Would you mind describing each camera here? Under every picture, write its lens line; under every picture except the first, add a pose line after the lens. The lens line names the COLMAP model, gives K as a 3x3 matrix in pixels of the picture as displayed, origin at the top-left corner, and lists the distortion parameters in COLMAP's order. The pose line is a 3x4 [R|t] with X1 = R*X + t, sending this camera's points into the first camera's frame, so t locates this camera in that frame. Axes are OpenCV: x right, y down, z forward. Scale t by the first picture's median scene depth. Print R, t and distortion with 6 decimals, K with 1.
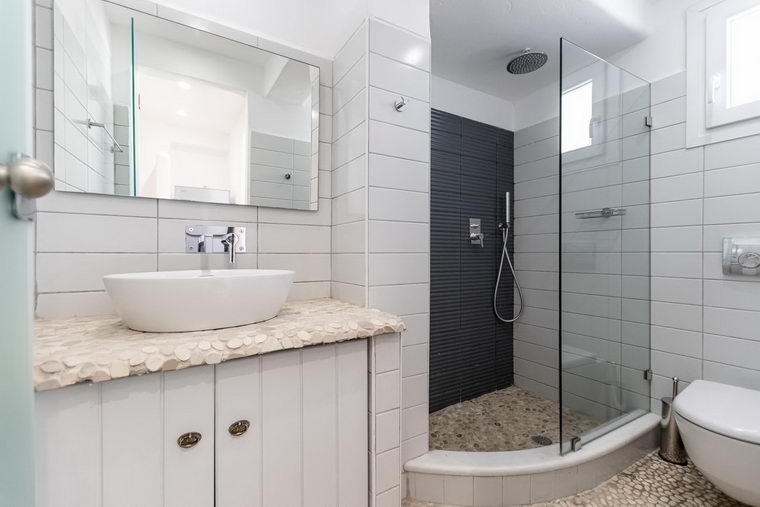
lens RADIAL K [[326.8, 0, 374.7], [0, 326.8, 255.7], [0, 0, 1]] dist [0.009612, -0.004098]
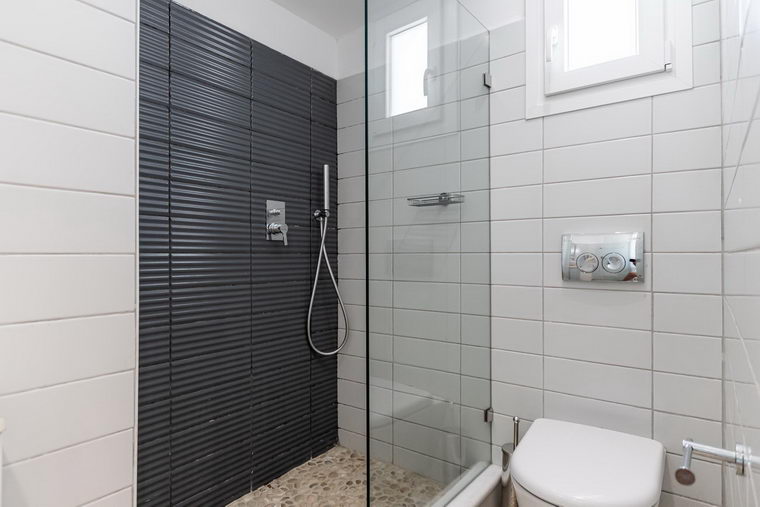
lens RADIAL K [[422.6, 0, 374.6], [0, 422.6, 255.3], [0, 0, 1]] dist [0.002392, -0.004962]
pose [[0.925499, -0.002227, 0.378743, 0.209571], [0.004235, 0.999981, -0.004468, -0.001682], [-0.378726, 0.005739, 0.925491, 0.186907]]
